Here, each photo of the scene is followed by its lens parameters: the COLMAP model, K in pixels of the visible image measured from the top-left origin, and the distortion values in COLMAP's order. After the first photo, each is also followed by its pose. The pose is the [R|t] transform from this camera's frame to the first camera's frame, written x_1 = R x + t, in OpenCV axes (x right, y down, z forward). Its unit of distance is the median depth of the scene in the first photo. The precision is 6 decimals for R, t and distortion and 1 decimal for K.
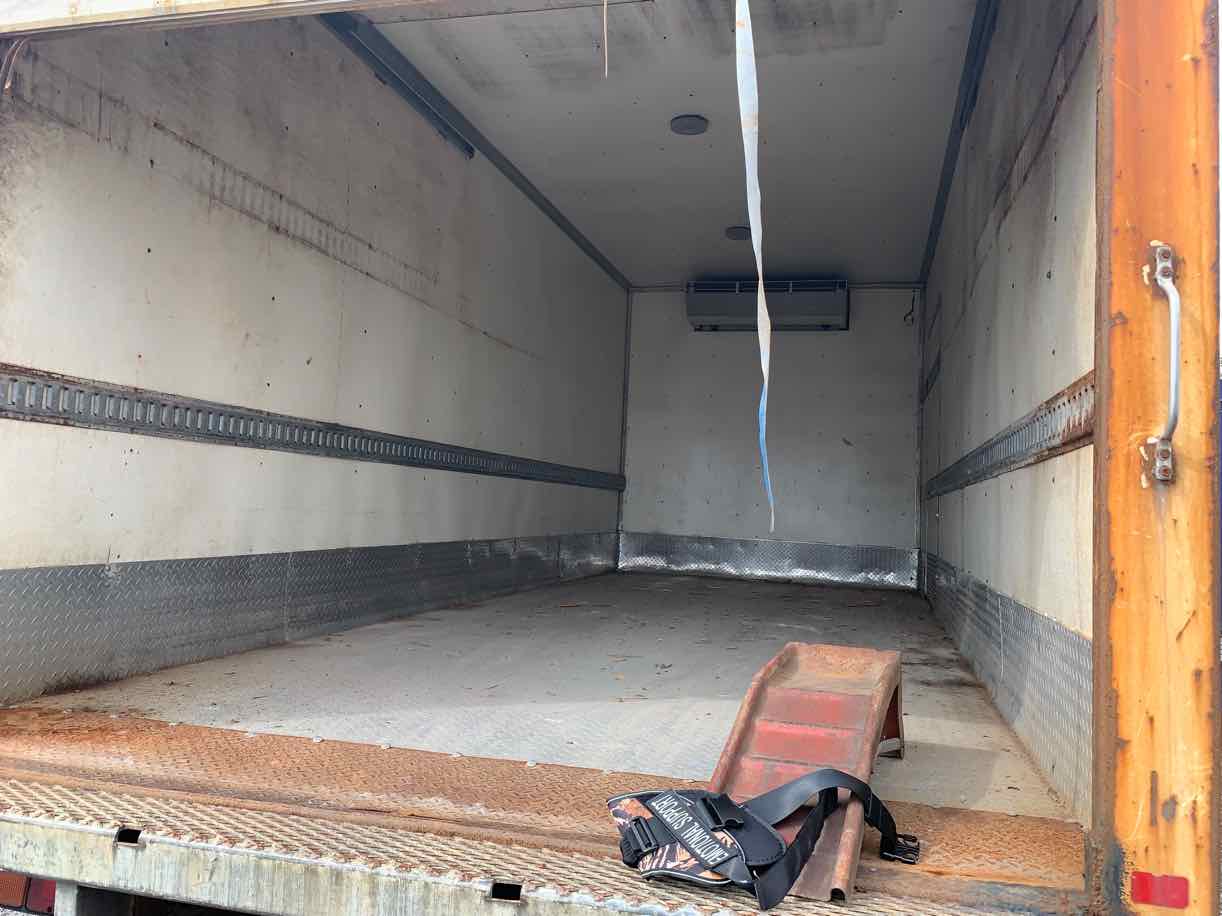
lens RADIAL K [[938.1, 0, 612.9], [0, 938.1, 454.4], [0, 0, 1]] dist [0.027549, -0.033796]
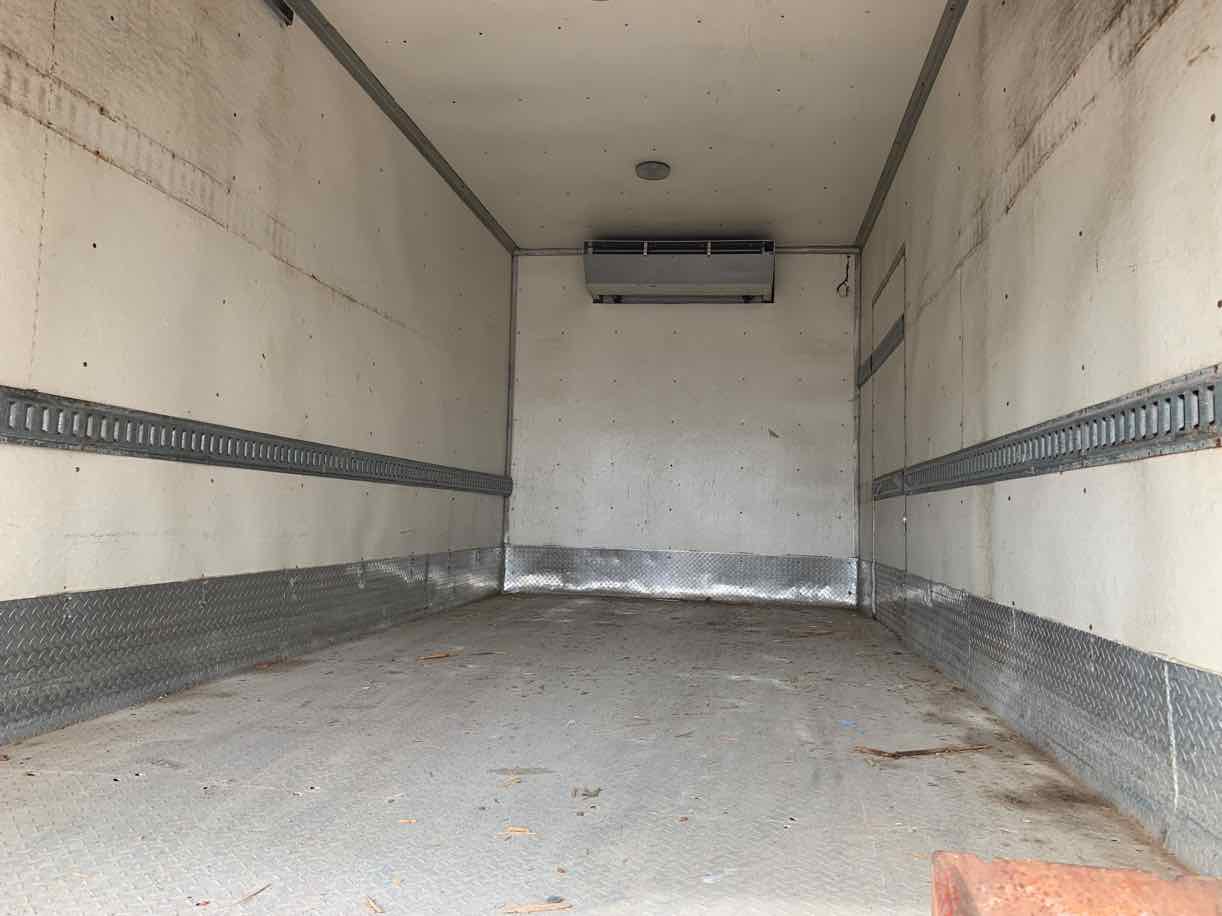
lens RADIAL K [[938.1, 0, 621.0], [0, 938.1, 446.3], [0, 0, 1]] dist [0.027549, -0.033796]
pose [[0.991251, -0.008437, 0.131718, 0.000097], [0.010199, 0.999867, -0.012709, 0.007832], [-0.131594, 0.013941, 0.991206, 0.180973]]
